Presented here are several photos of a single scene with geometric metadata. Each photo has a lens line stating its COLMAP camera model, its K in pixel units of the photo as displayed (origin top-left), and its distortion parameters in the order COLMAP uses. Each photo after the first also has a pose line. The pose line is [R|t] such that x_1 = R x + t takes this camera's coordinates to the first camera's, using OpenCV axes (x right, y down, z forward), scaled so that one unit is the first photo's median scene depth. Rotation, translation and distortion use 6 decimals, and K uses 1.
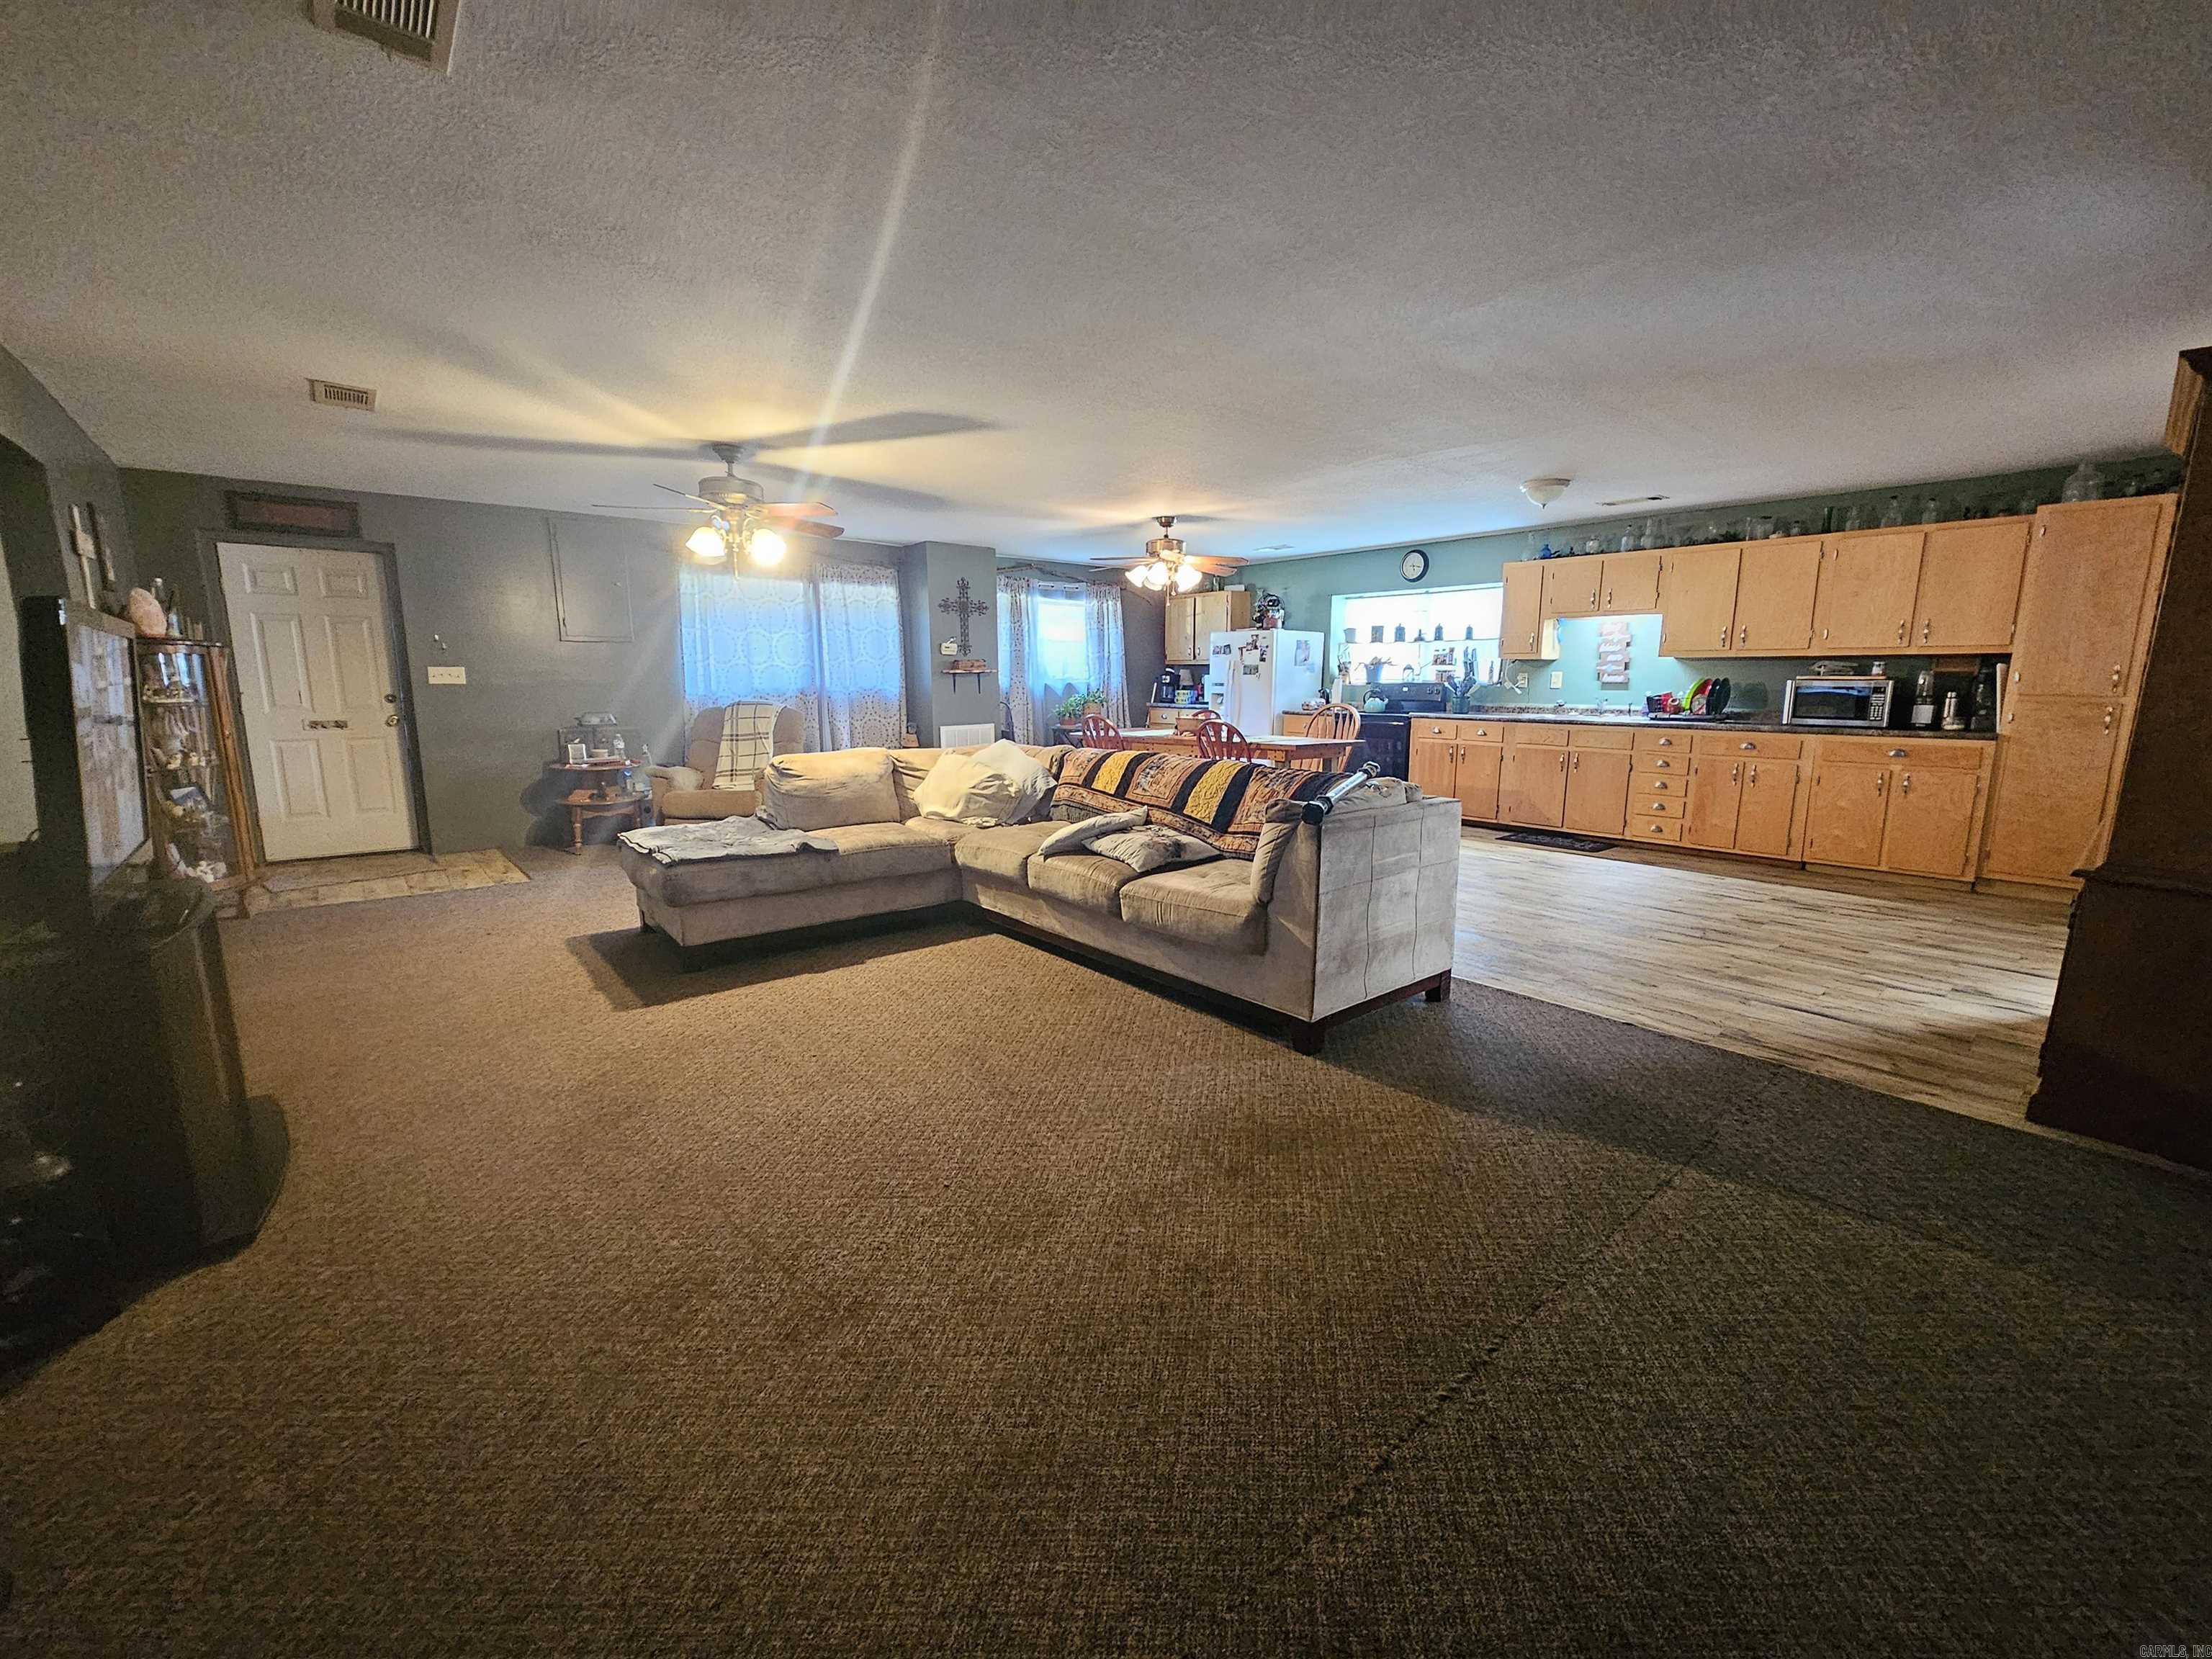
lens RADIAL K [[899.6, 0, 1120.3], [0, 899.6, 833.6], [0, 0, 1]] dist [0.002417, 0.000252]
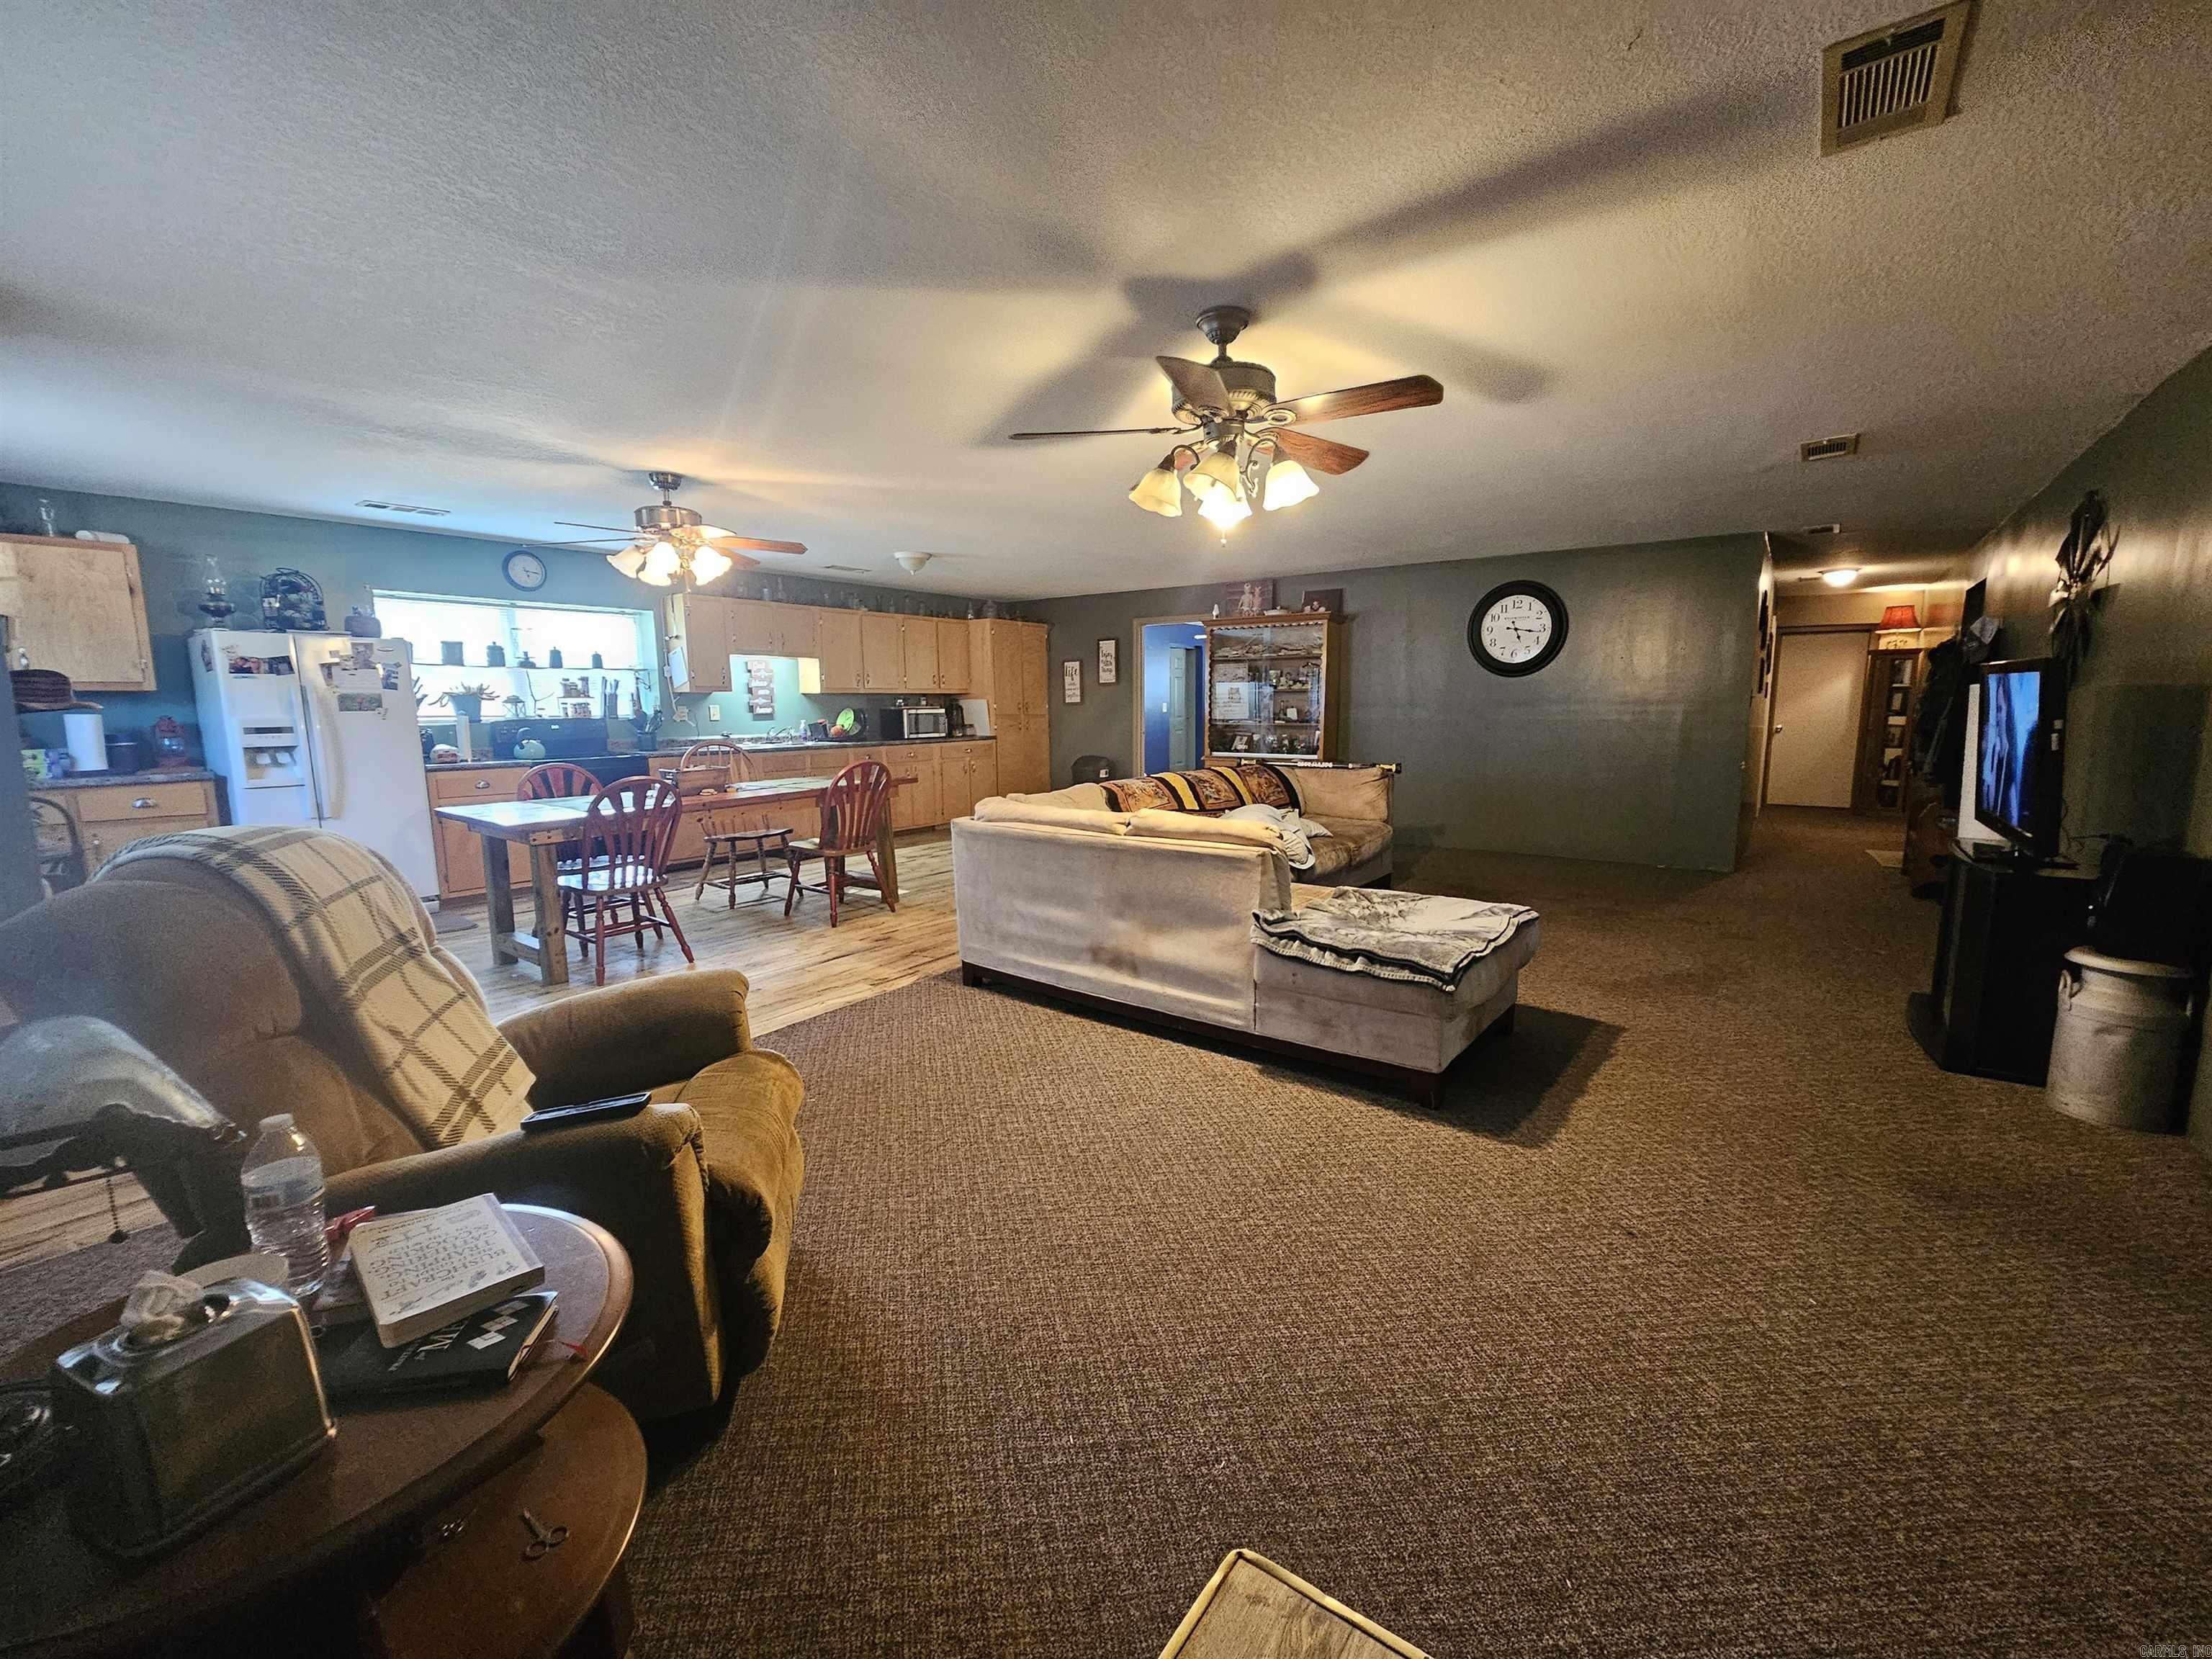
lens RADIAL K [[899.6, 0, 1120.3], [0, 899.6, 833.6], [0, 0, 1]] dist [0.002417, 0.000252]
pose [[-0.205779, -0.138944, 0.968685, -0.709915], [0.180123, 0.967579, 0.177049, -0.151505], [-0.961879, 0.210915, -0.174080, 0.852704]]
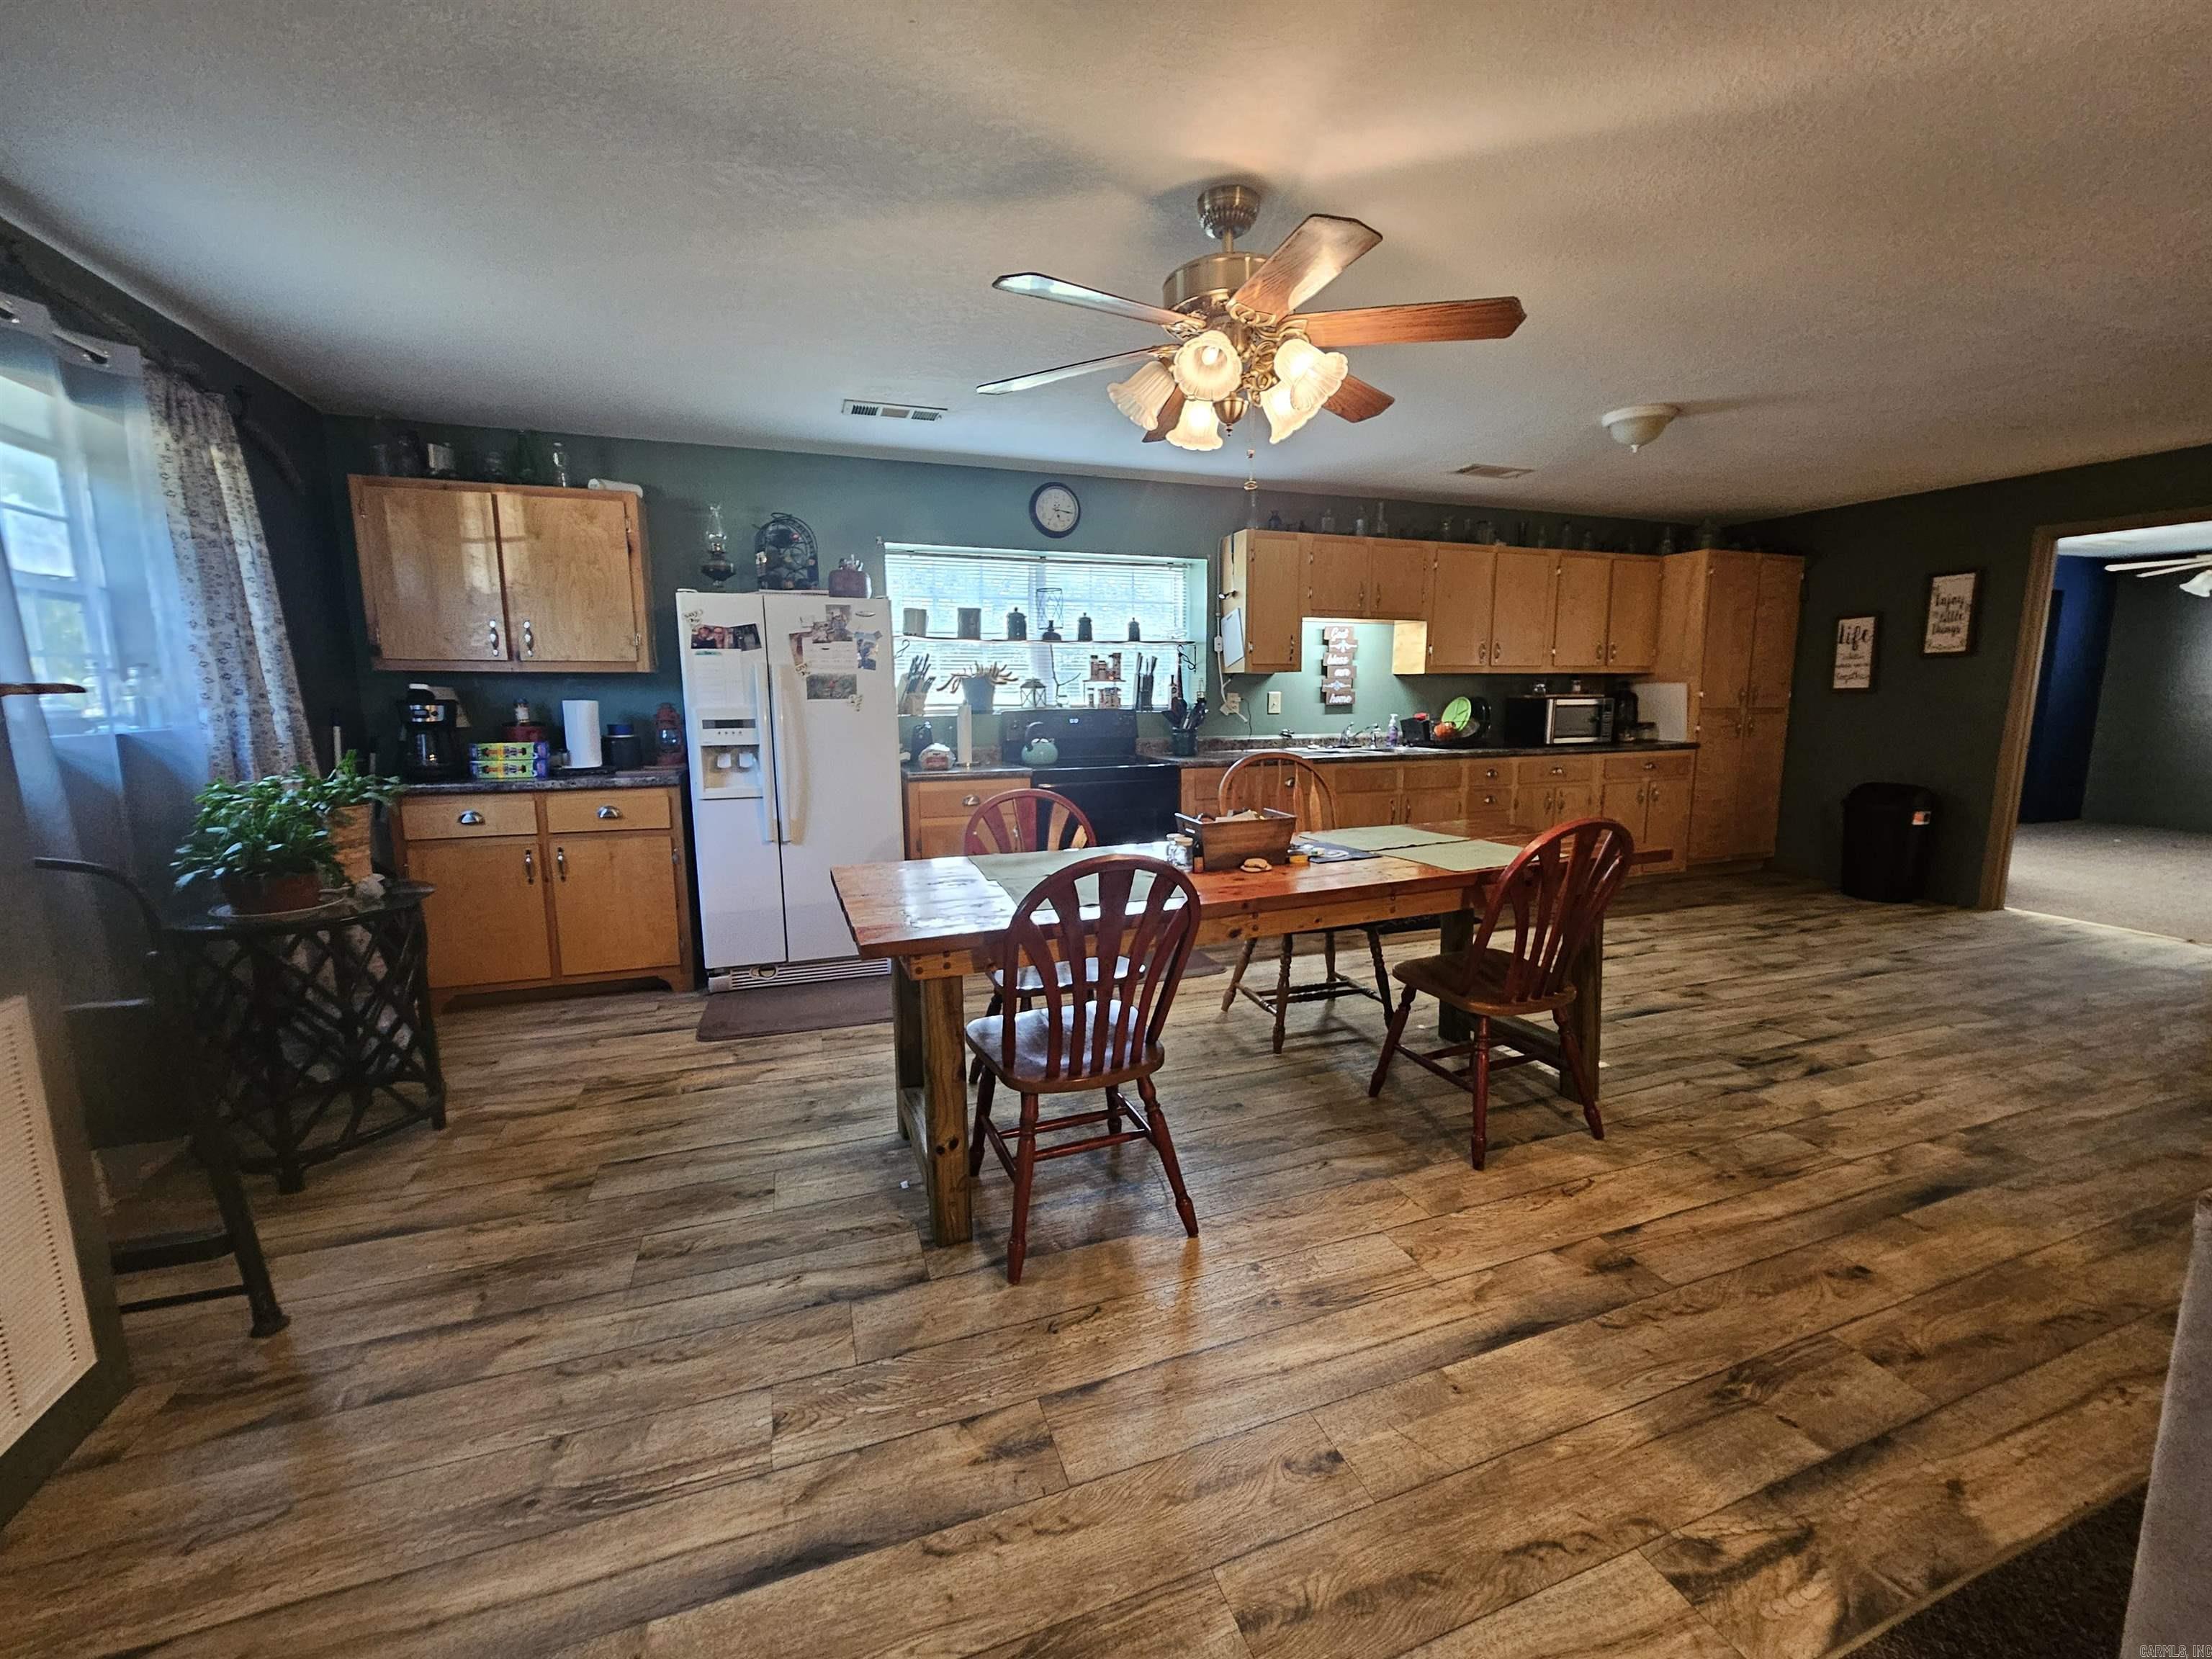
lens RADIAL K [[909.2, 0, 1129.5], [0, 909.2, 833.0], [0, 0, 1]] dist [-0.000420, 0.000108]
pose [[0.355590, -0.143793, 0.923514, -0.283596], [0.169318, 0.981656, 0.087651, -0.169114], [-0.919177, 0.125200, 0.373414, 0.948242]]
